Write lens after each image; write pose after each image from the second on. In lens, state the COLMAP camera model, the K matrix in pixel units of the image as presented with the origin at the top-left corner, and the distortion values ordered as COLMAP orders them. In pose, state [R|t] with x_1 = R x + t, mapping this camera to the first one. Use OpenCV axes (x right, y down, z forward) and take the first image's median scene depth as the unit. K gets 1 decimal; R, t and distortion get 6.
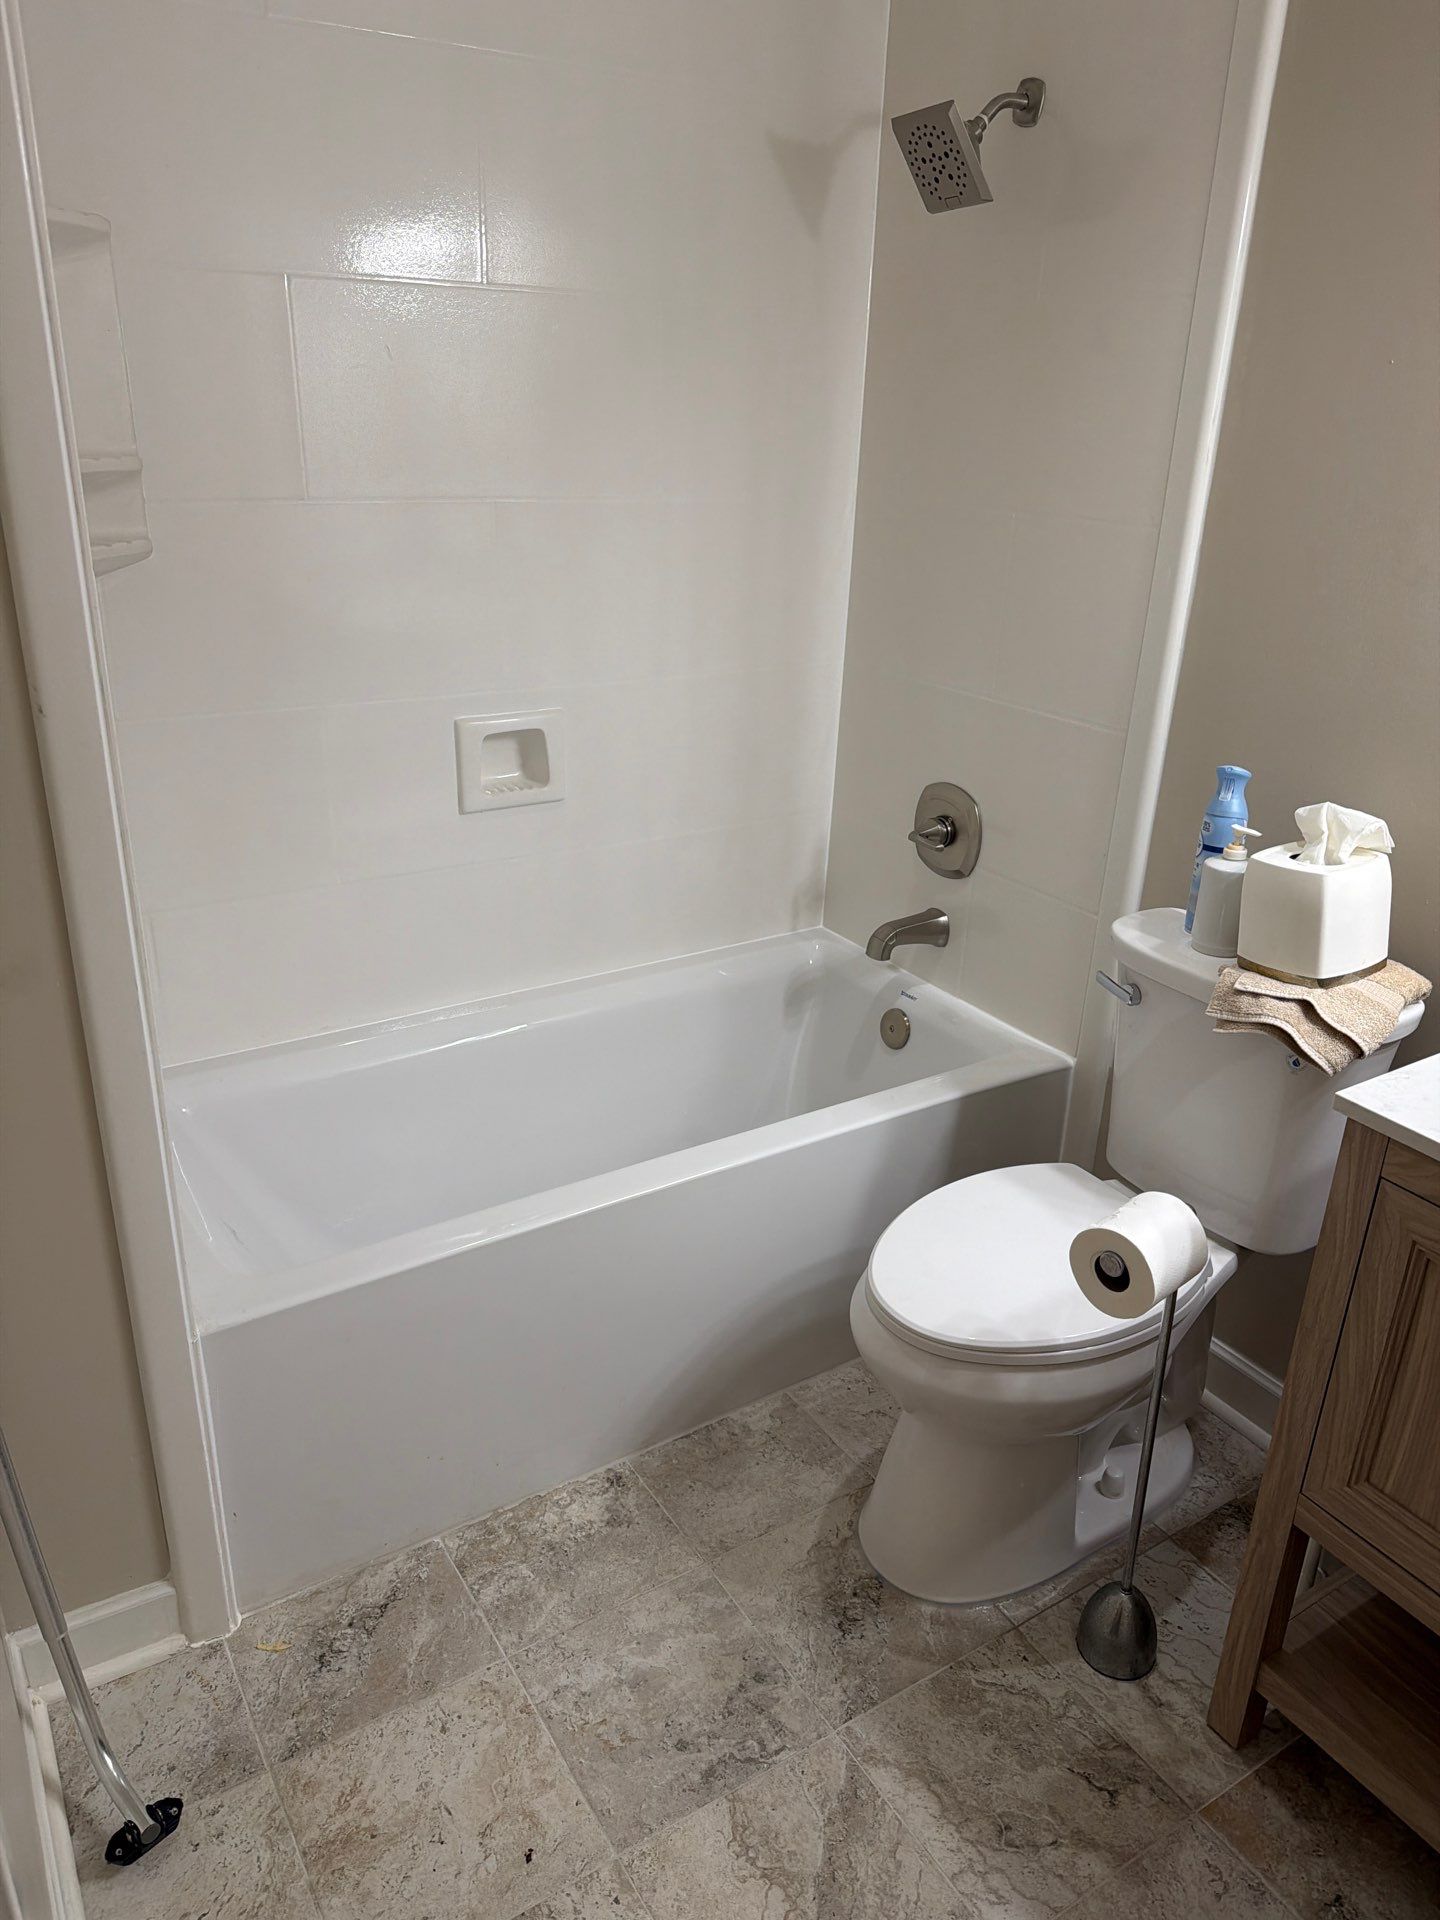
lens RADIAL K [[1348.3, 0, 718.0], [0, 1348.3, 970.8], [0, 0, 1]] dist [0.038385, -0.050631]
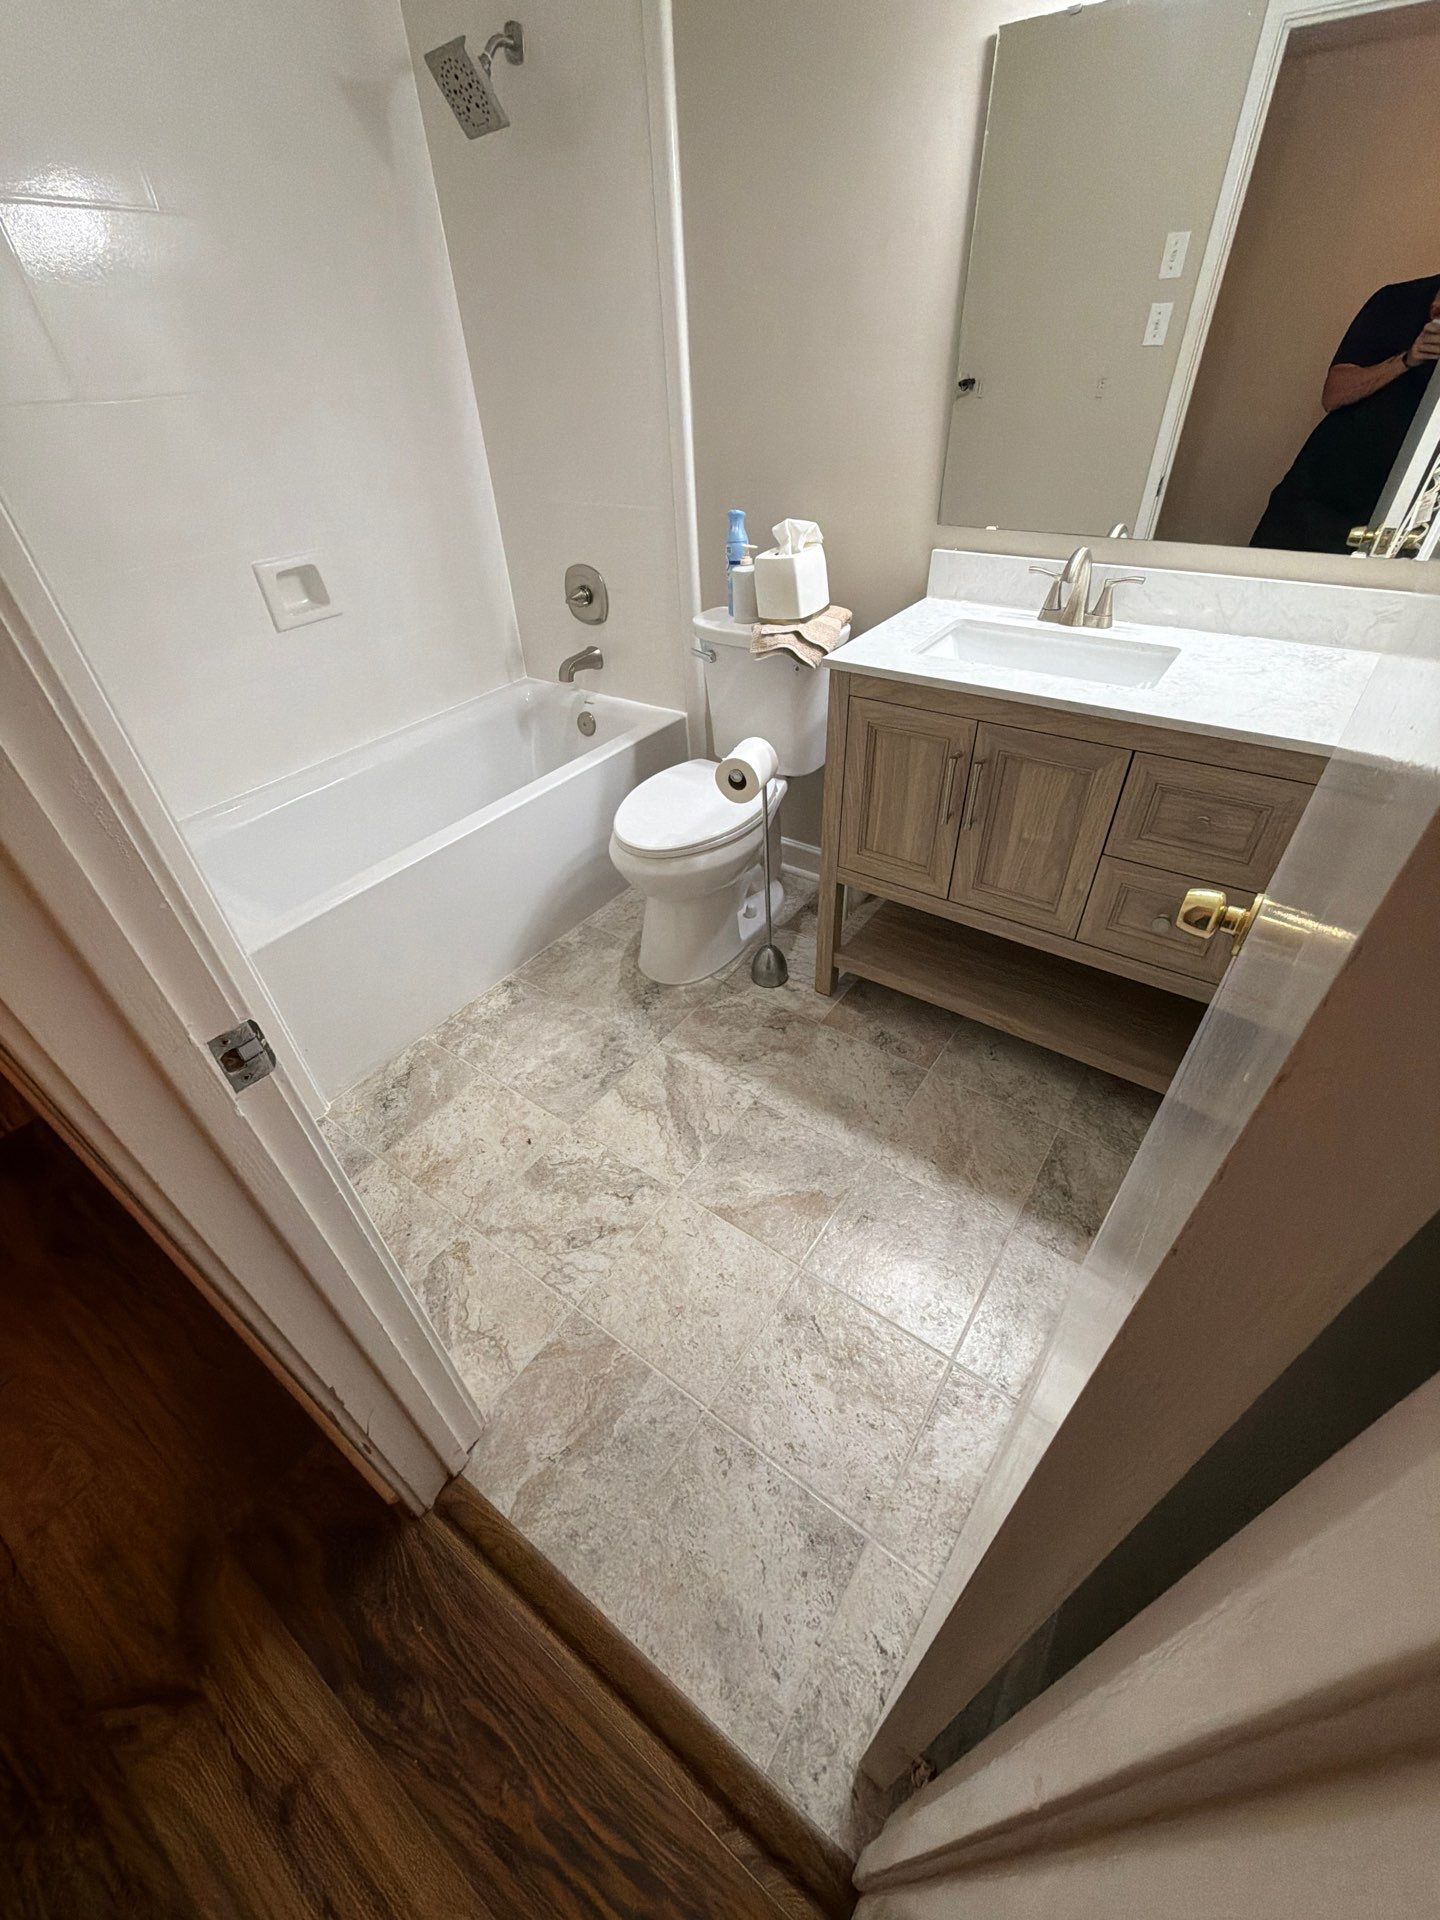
lens RADIAL K [[761.1, 0, 716.7], [0, 761.1, 955.8], [0, 0, 1]] dist [-0.001086, 0.000547]
pose [[0.922799, -0.289509, 0.254218, -0.076987], [0.211424, 0.932113, 0.294051, 0.104827], [-0.322090, -0.217602, 0.921362, -0.059491]]
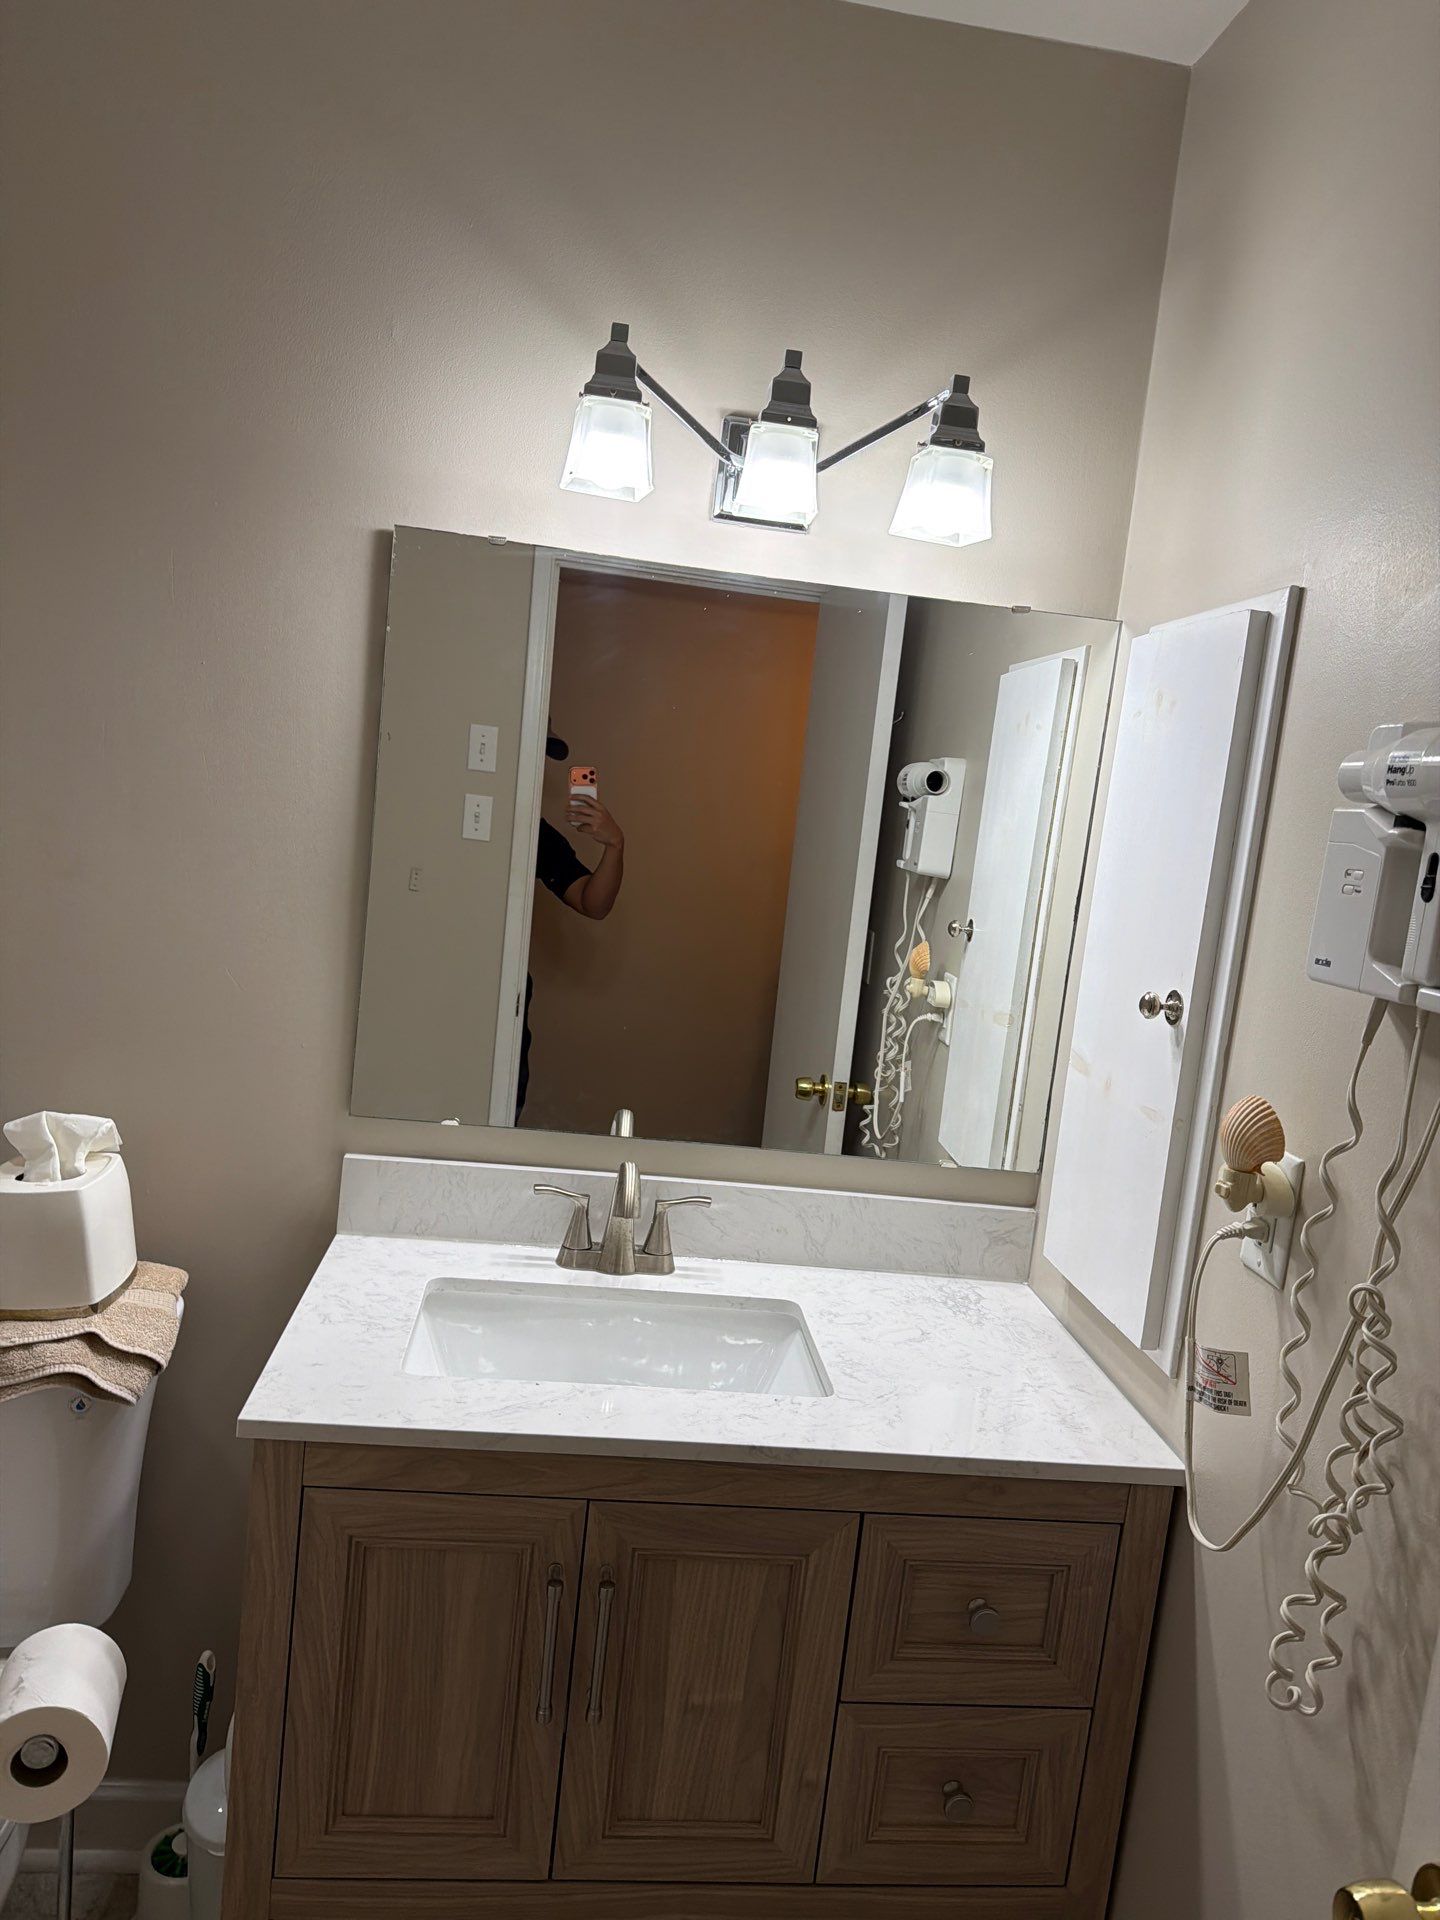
lens RADIAL K [[1337.5, 0, 724.2], [0, 1337.5, 962.2], [0, 0, 1]] dist [0.069218, -0.102522]
pose [[0.437184, -0.091986, 0.894656, -0.145752], [0.261141, 0.964883, -0.028403, -0.074167], [-0.860625, 0.246048, 0.445853, 0.179319]]
